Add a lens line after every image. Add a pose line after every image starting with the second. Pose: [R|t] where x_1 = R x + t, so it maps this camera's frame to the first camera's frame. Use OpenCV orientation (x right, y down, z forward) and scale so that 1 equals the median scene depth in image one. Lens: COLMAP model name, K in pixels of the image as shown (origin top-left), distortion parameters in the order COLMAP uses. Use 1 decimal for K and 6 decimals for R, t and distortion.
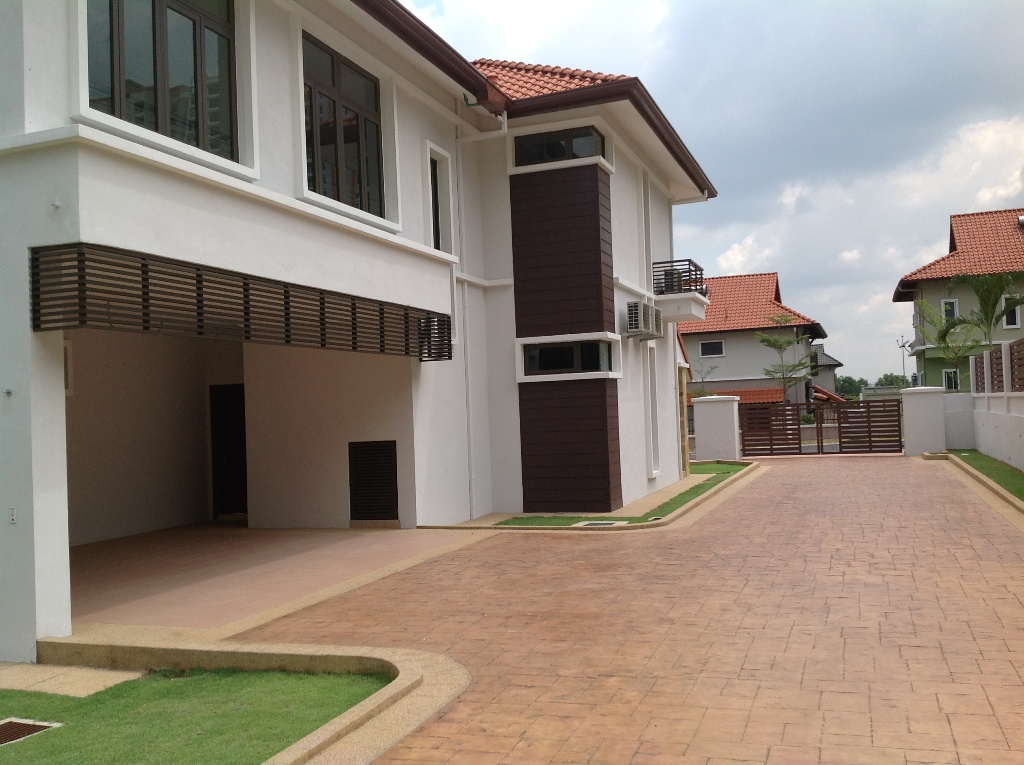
lens RADIAL K [[971.7, 0, 512.0], [0, 971.7, 382.5], [0, 0, 1]] dist [0.000305, -0.064628]
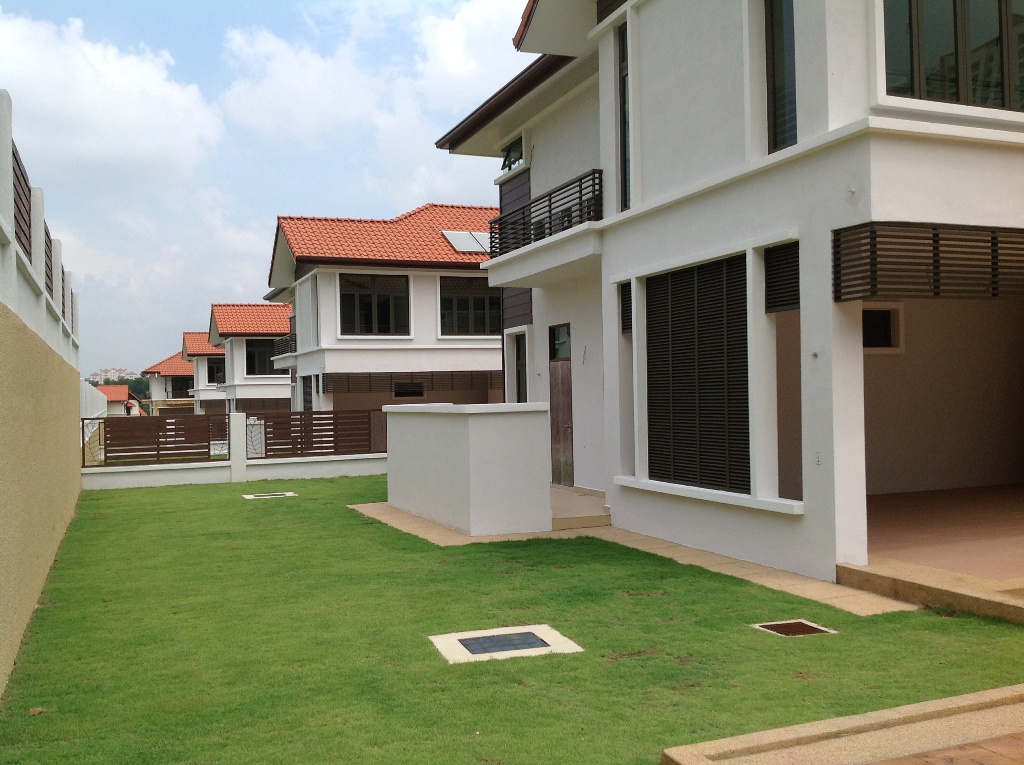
lens RADIAL K [[1040.7, 0, 512.0], [0, 1040.7, 382.5], [0, 0, 1]] dist [0.014036, 0.016097]
pose [[0.640747, 0.020039, -0.767491, 0.224927], [0.019677, 0.998902, 0.042508, -0.017158], [0.767500, -0.042339, 0.639649, -0.111054]]
